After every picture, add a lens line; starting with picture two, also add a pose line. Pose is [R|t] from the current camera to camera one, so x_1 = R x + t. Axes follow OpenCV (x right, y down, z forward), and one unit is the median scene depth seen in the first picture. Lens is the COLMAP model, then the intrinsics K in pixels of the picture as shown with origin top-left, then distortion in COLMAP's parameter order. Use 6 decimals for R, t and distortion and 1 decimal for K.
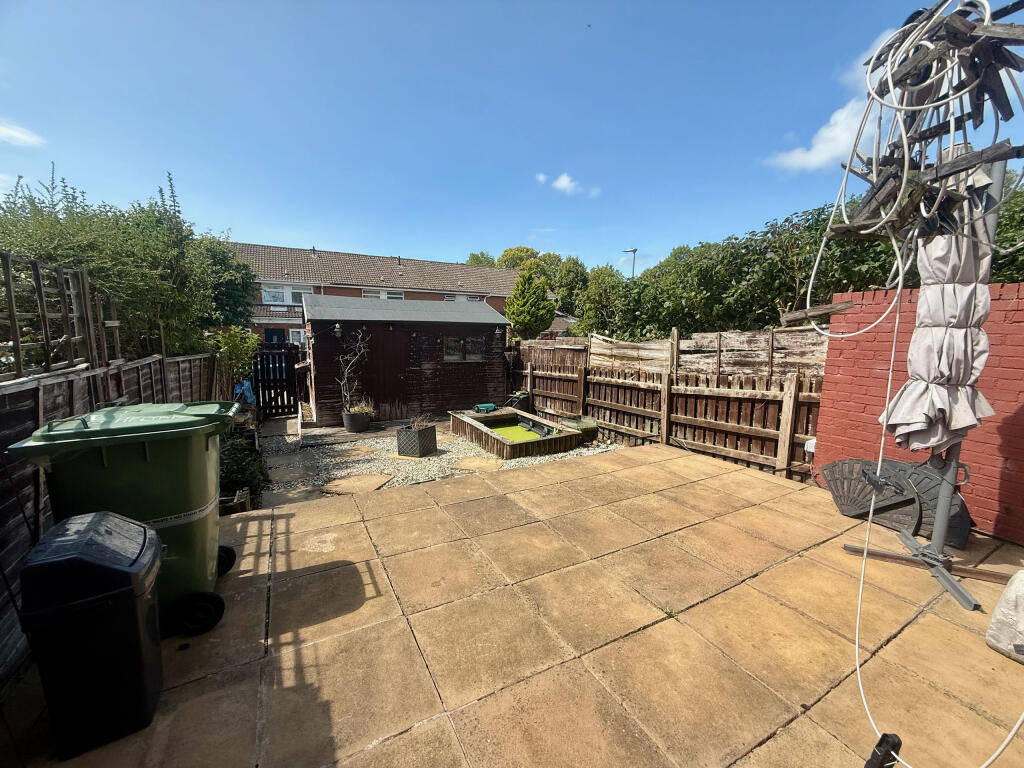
lens RADIAL K [[408.1, 0, 507.9], [0, 408.1, 385.5], [0, 0, 1]] dist [0.001997, 0.000403]
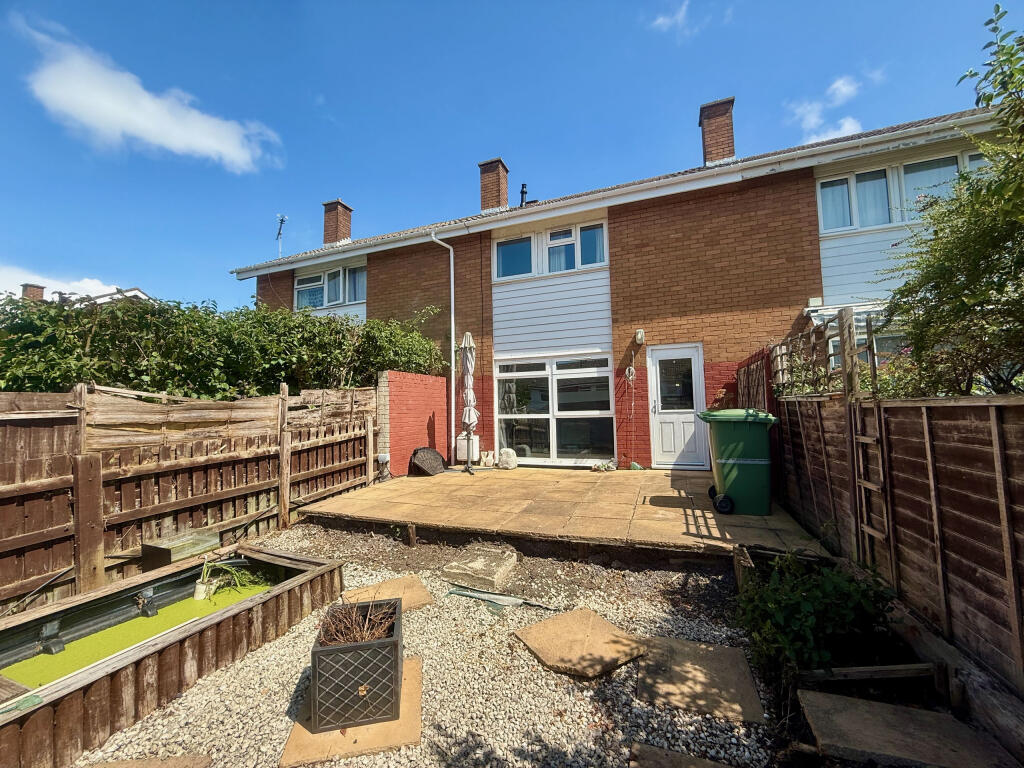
lens RADIAL K [[408.1, 0, 508.2], [0, 408.1, 382.1], [0, 0, 1]] dist [0.001997, 0.000403]
pose [[-0.644421, 0.049974, 0.763037, -0.628975], [0.115936, 0.992712, 0.032898, -0.112026], [-0.755831, 0.109664, -0.645518, 1.176953]]
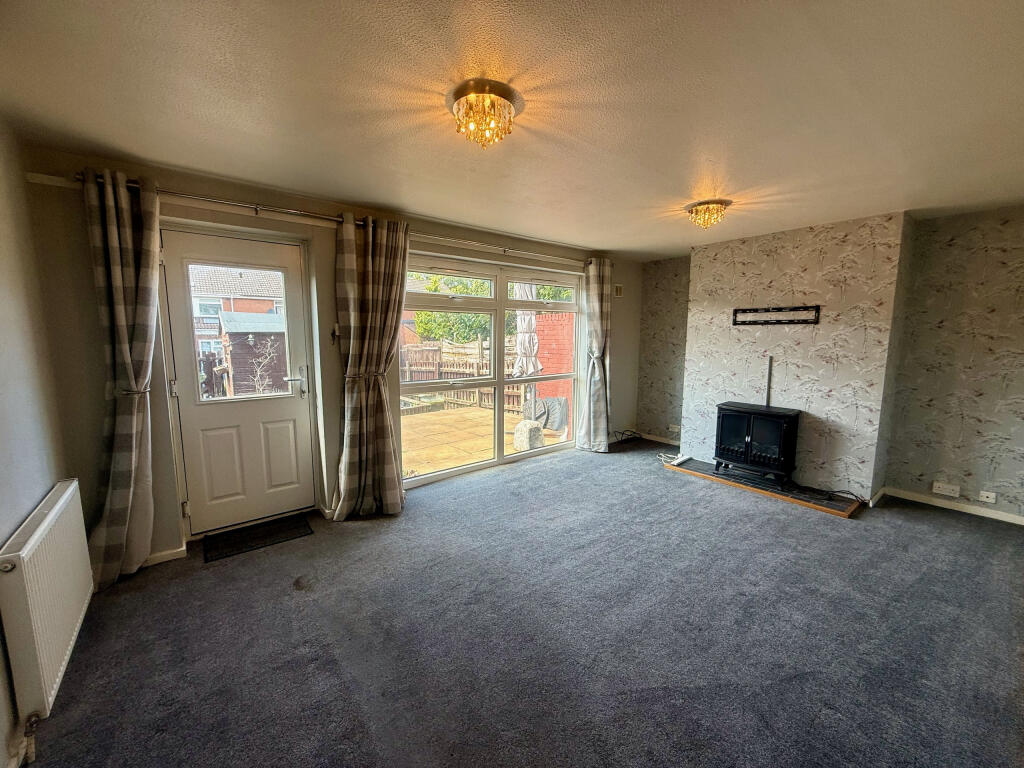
lens RADIAL K [[408.1, 0, 508.4], [0, 408.1, 386.5], [0, 0, 1]] dist [0.001997, 0.000403]
pose [[0.985169, -0.037901, 0.167349, 0.235497], [0.040063, 0.999151, -0.009563, 0.082456], [-0.166845, 0.016126, 0.985851, -0.581950]]
